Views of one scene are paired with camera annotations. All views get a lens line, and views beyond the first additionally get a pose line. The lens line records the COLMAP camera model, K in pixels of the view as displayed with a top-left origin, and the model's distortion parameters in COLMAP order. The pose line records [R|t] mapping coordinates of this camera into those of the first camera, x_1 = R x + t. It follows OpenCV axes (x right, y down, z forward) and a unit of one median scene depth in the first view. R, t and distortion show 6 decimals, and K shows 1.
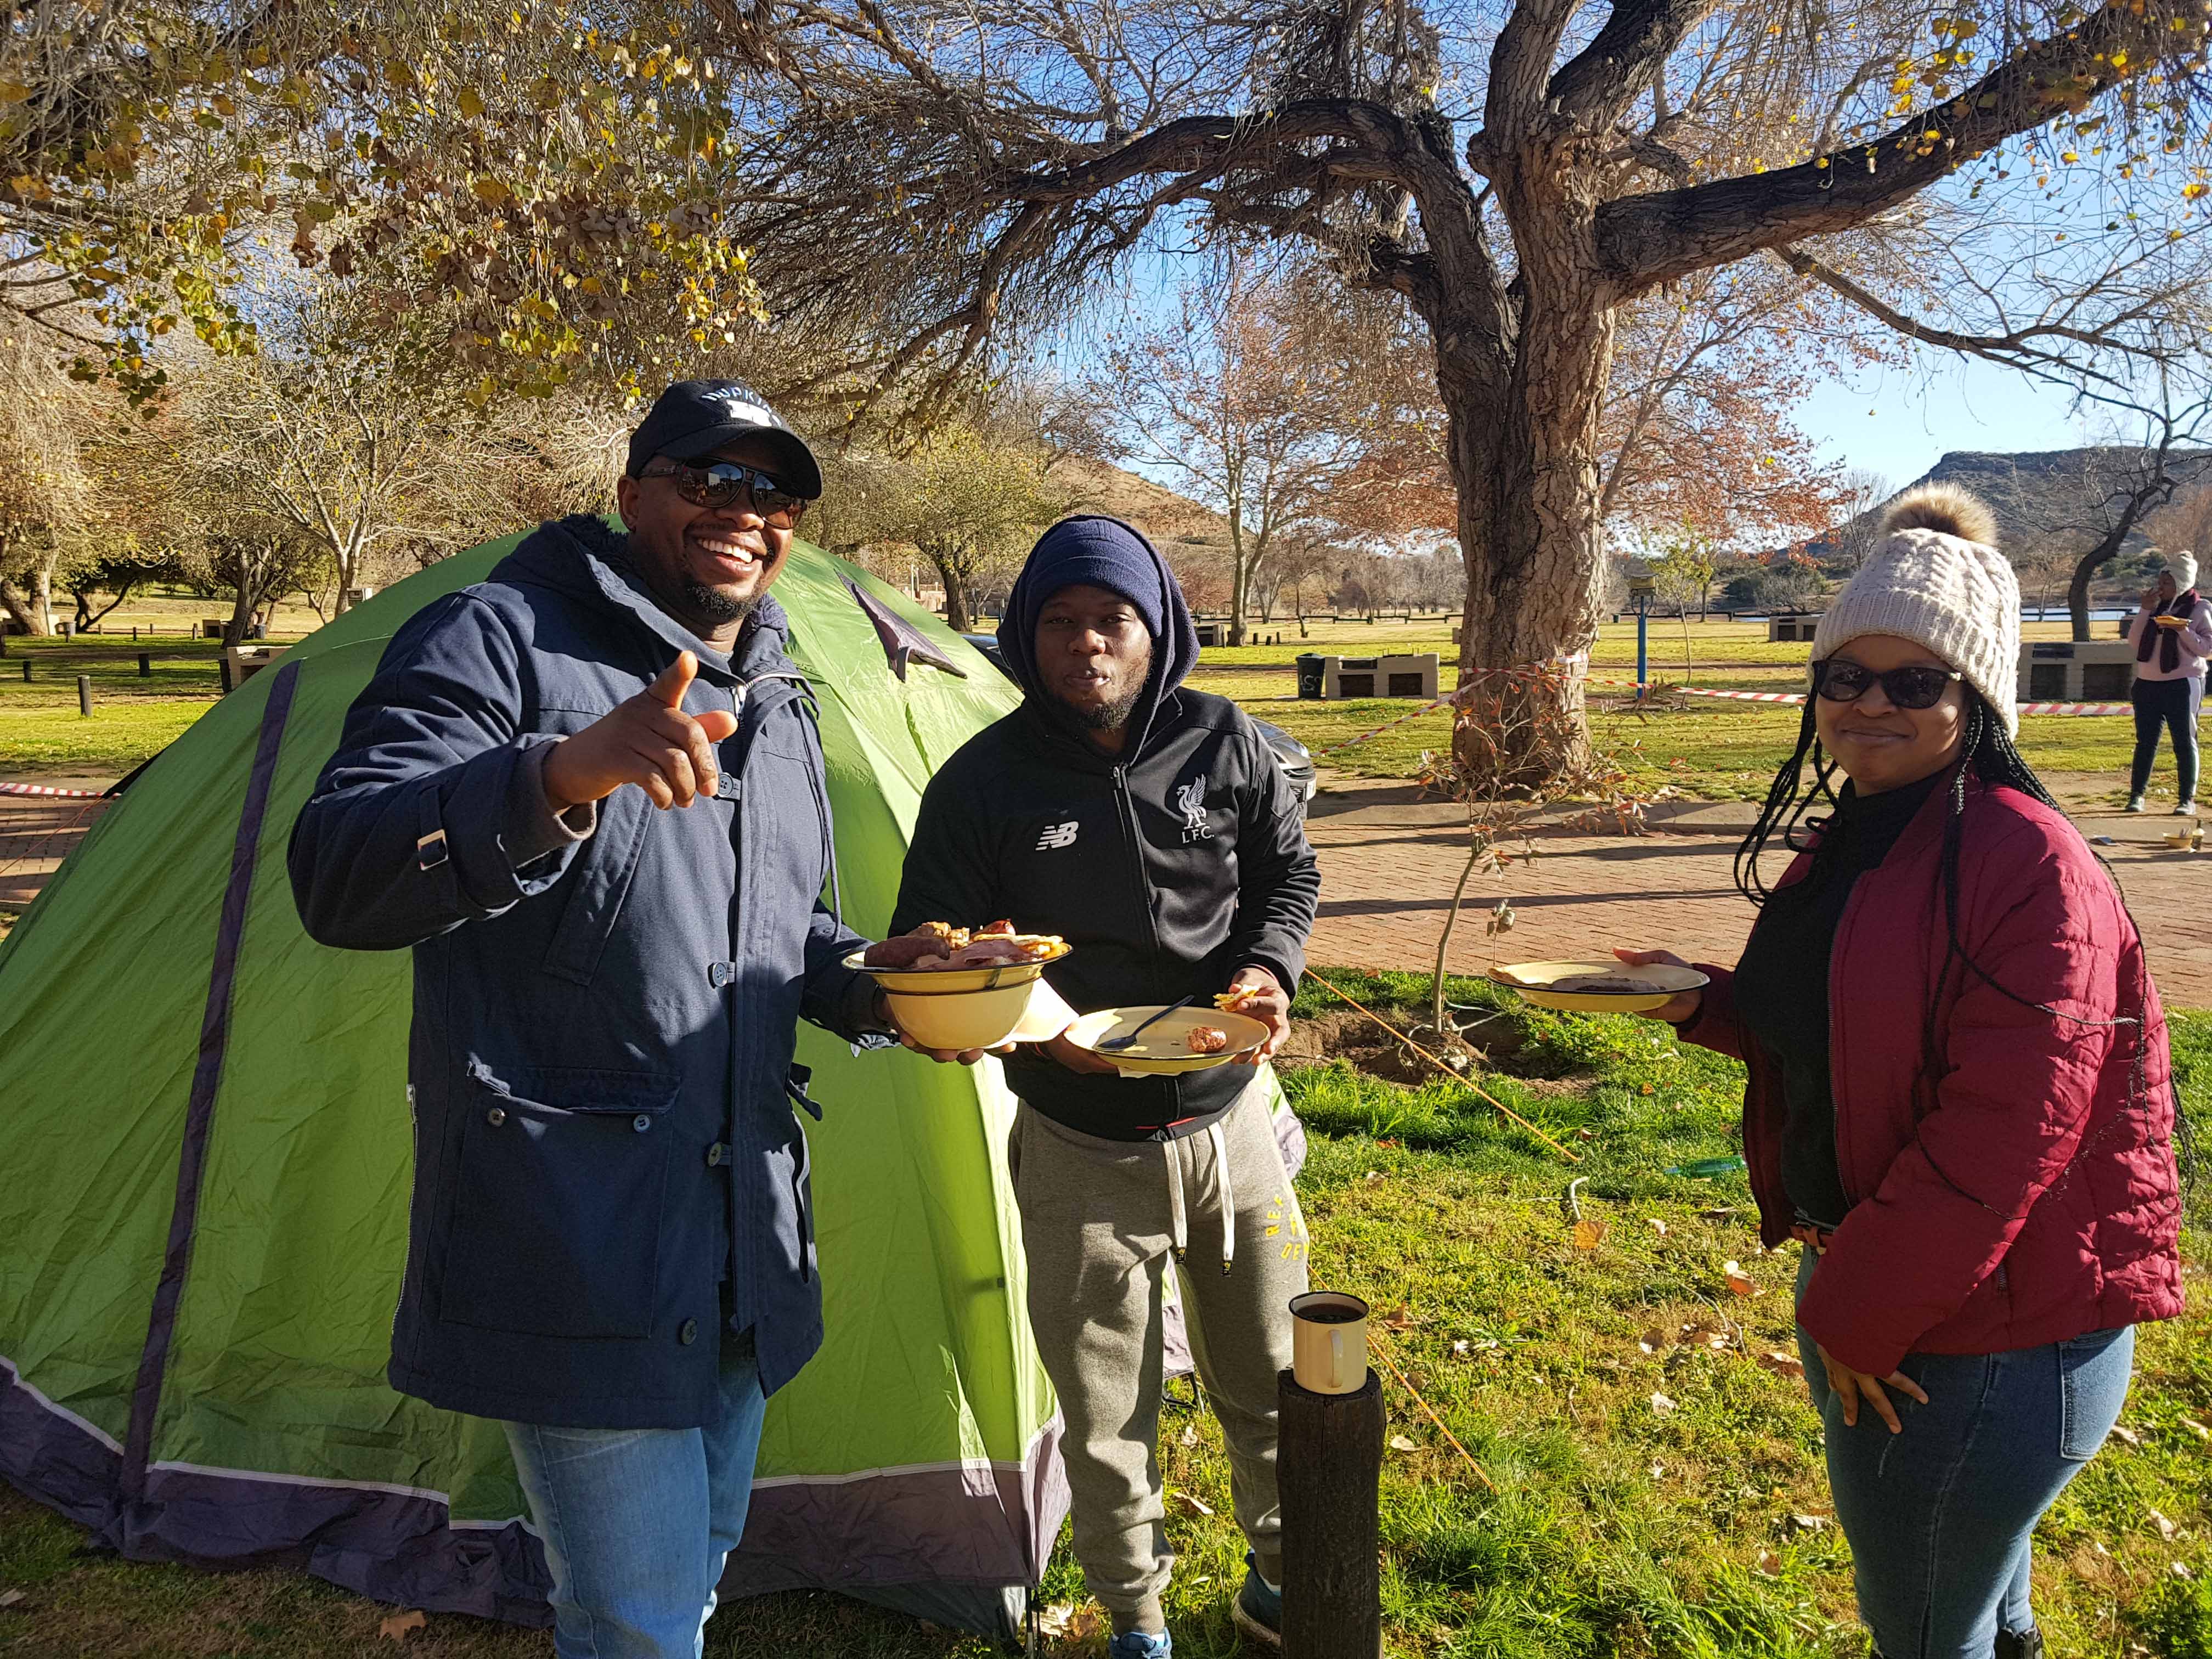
lens RADIAL K [[1793.3, 0, 1115.2], [0, 1793.3, 823.2], [0, 0, 1]] dist [0.007684, -0.015701]
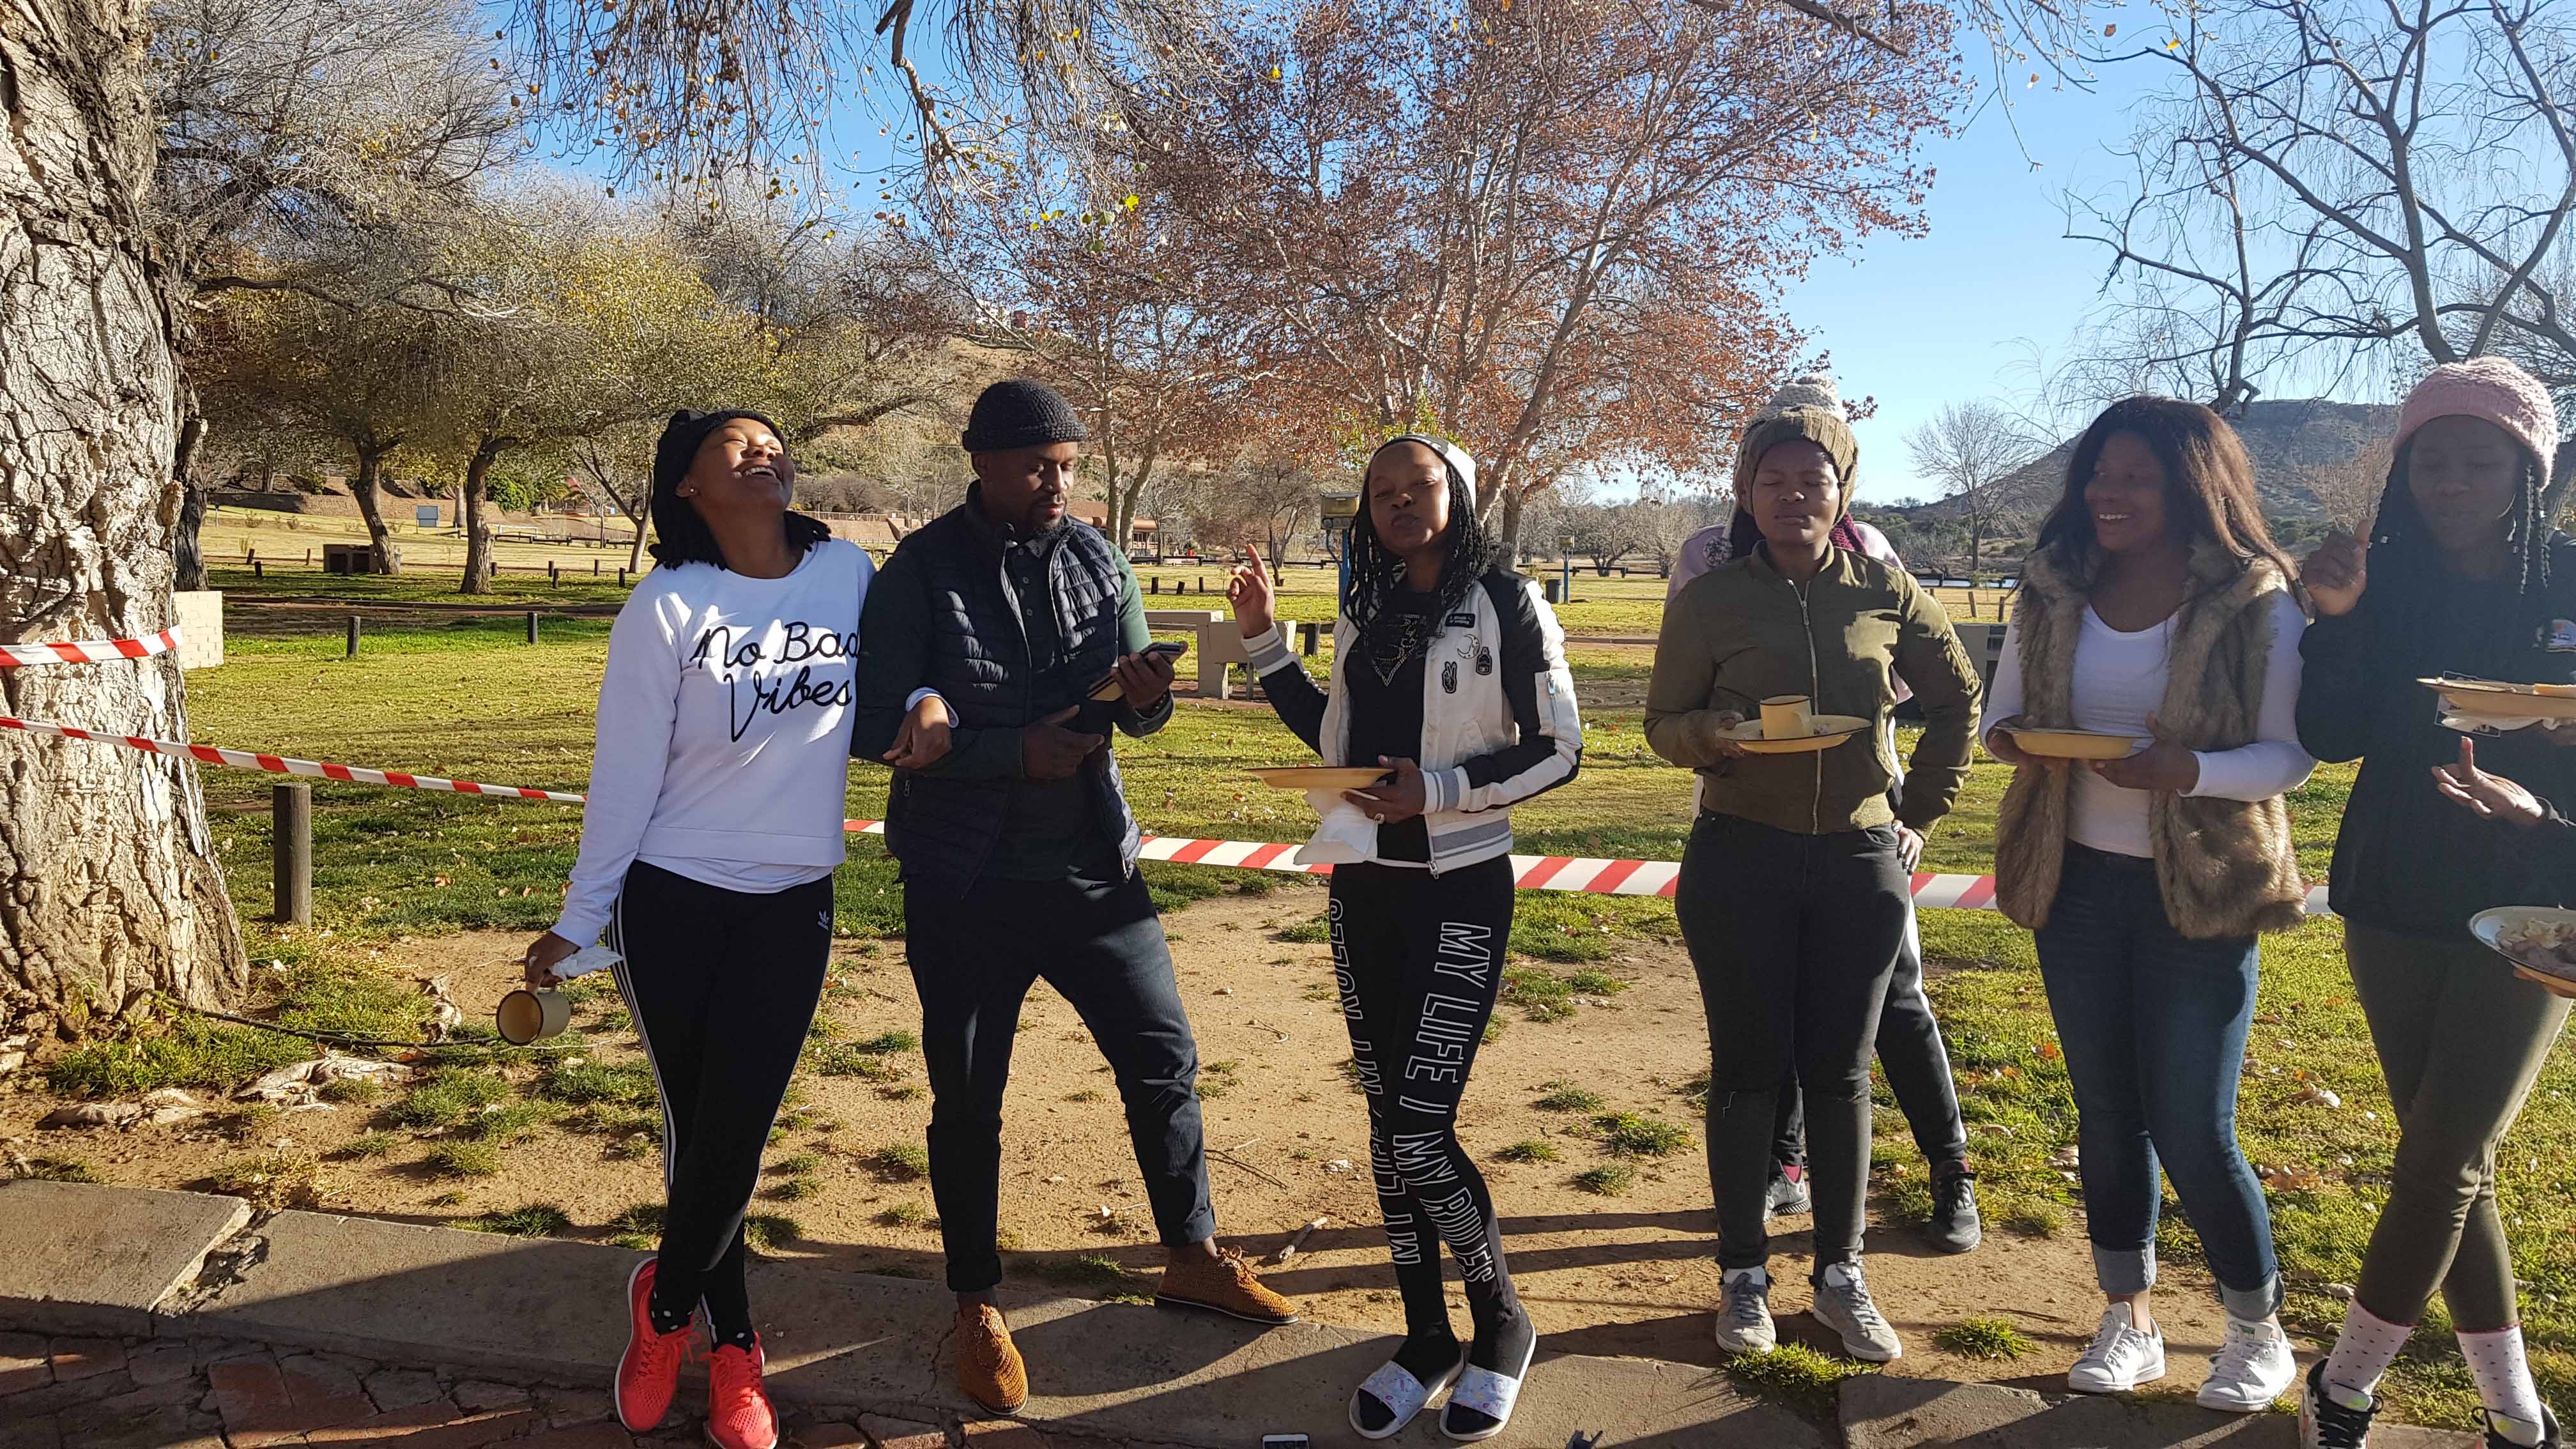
lens RADIAL K [[2058.4, 0, 1255.6], [0, 2058.4, 655.2], [0, 0, 1]] dist [0.131309, -0.241914]
pose [[0.999029, 0.028884, 0.033270, 0.148477], [-0.026582, 0.997353, -0.067680, -0.022452], [-0.035136, 0.066730, 0.997152, 0.185565]]
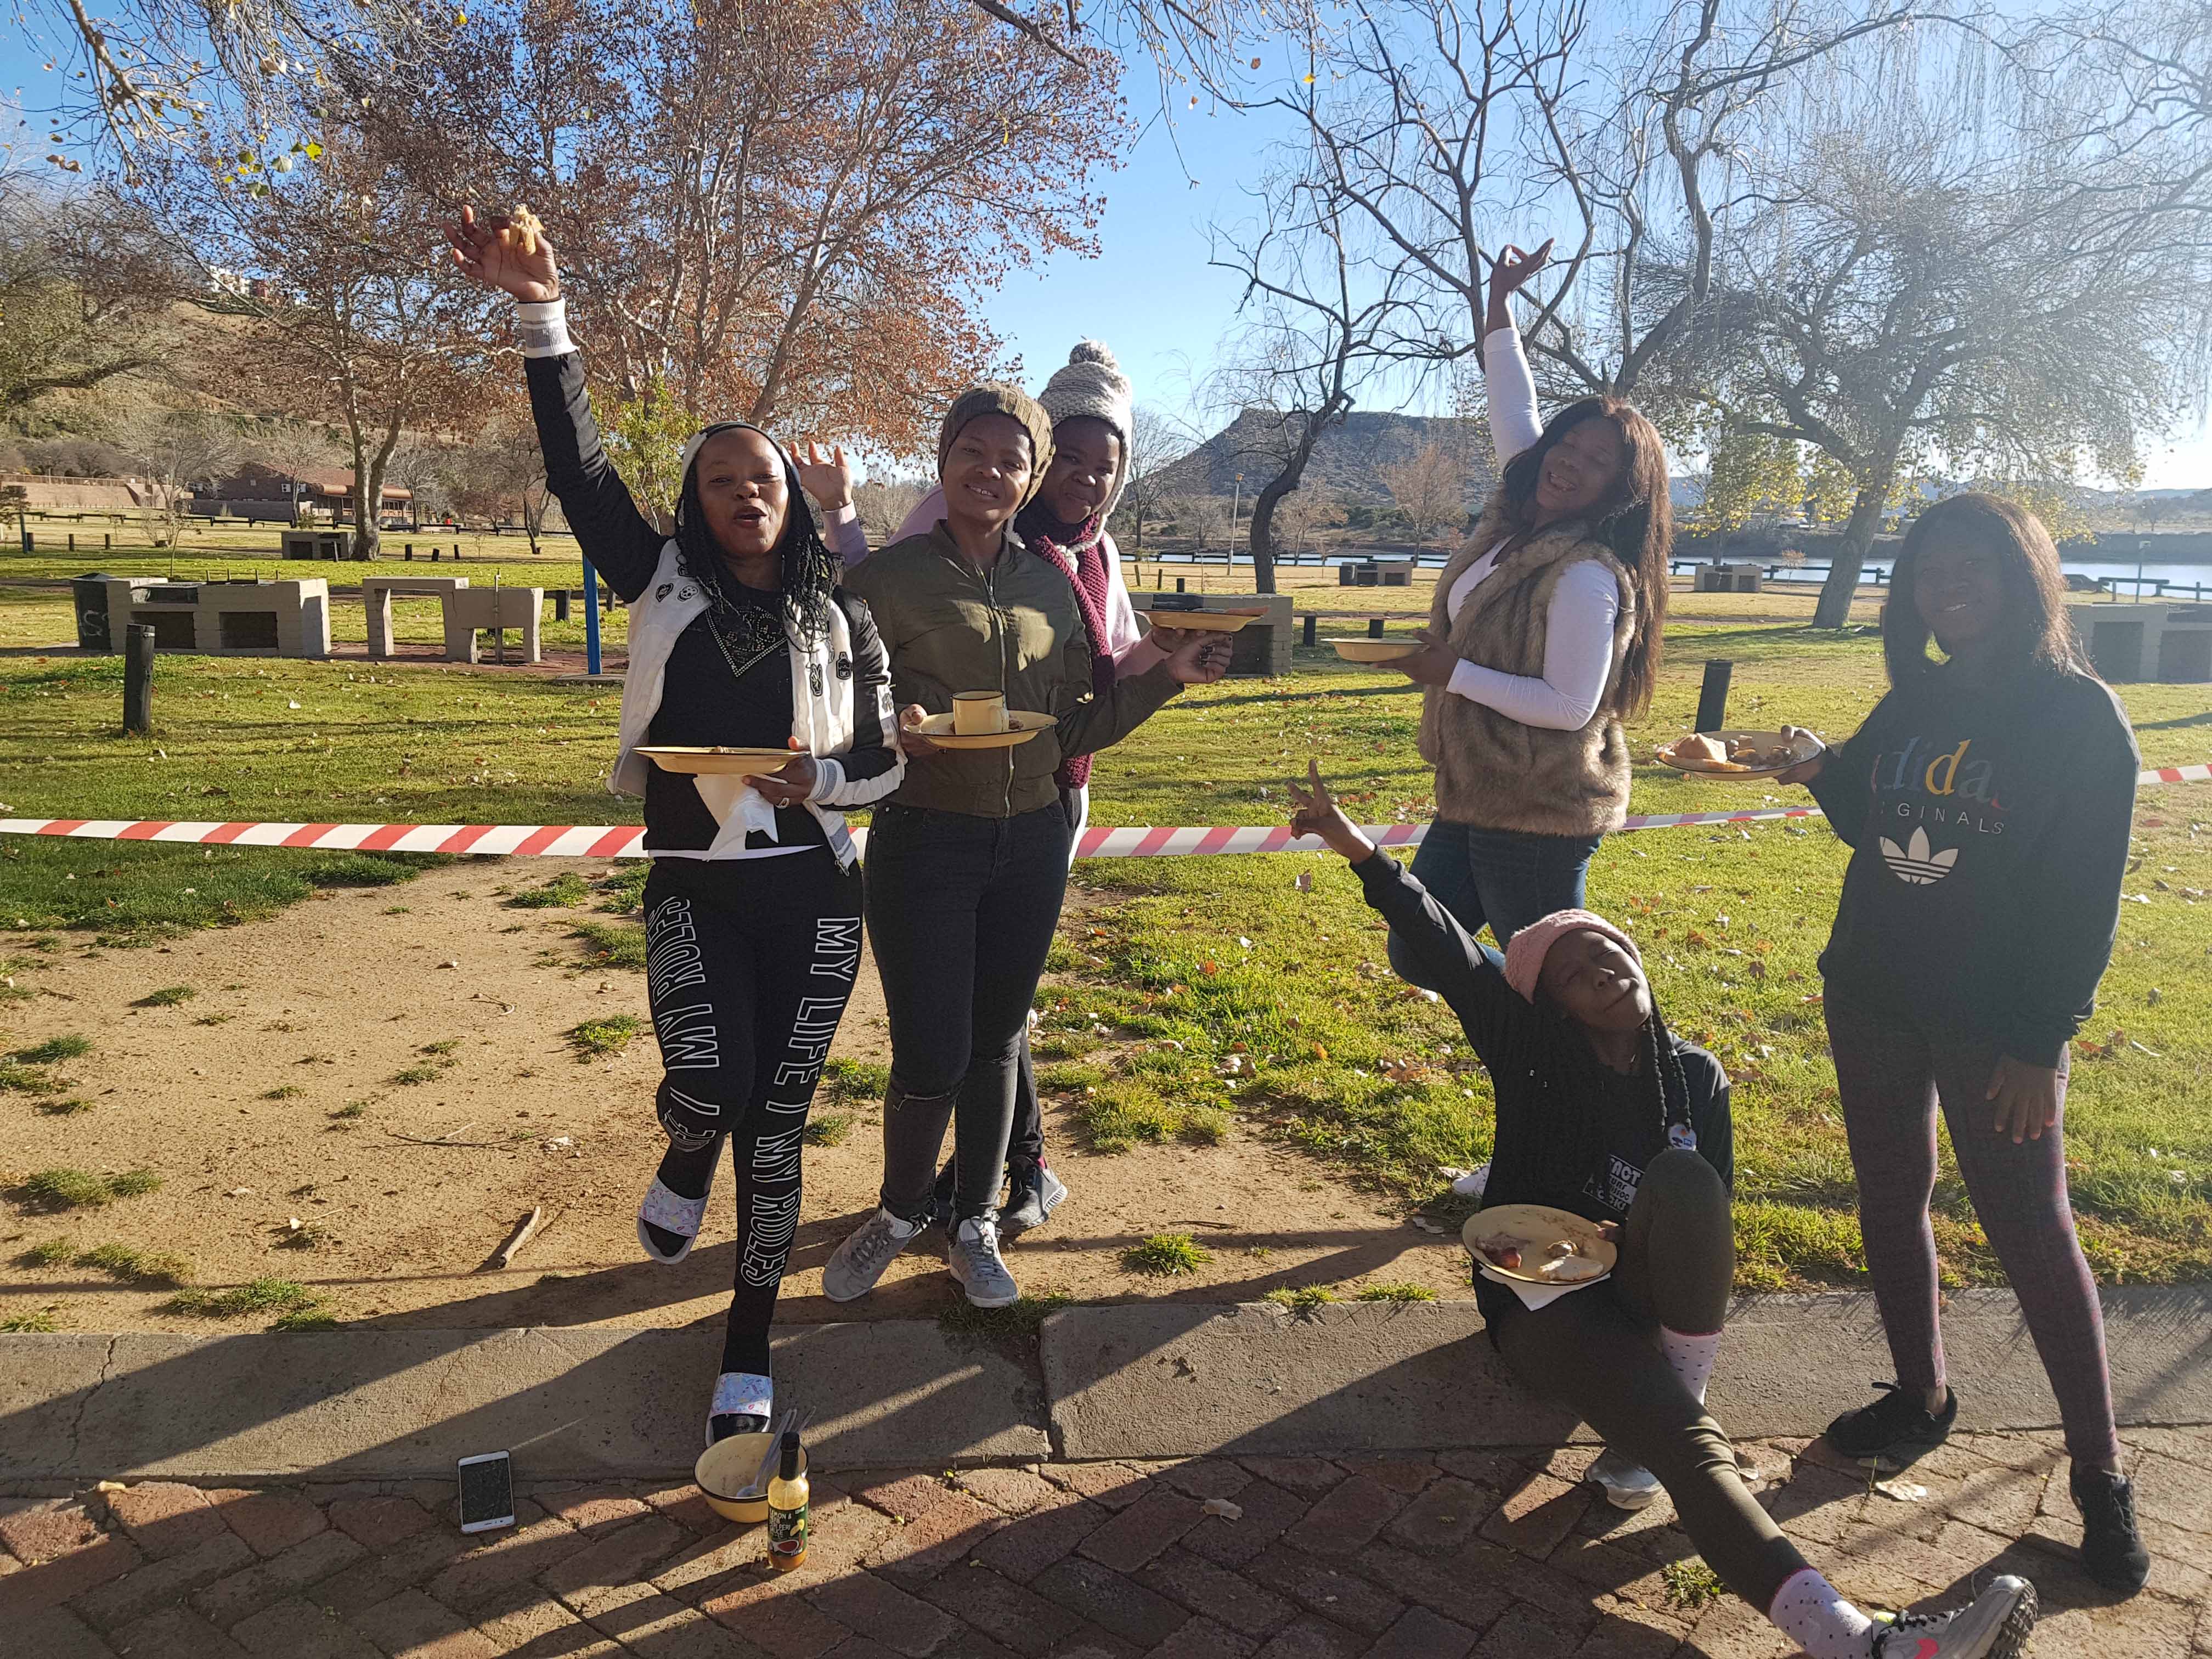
lens RADIAL K [[1770.1, 0, 1107.7], [0, 1770.1, 802.9], [0, 0, 1]] dist [0.118917, -0.208438]
pose [[0.939535, -0.012184, 0.342236, 0.153363], [0.001238, 0.999481, 0.032184, -0.024457], [-0.342451, -0.029814, 0.939063, 0.201613]]
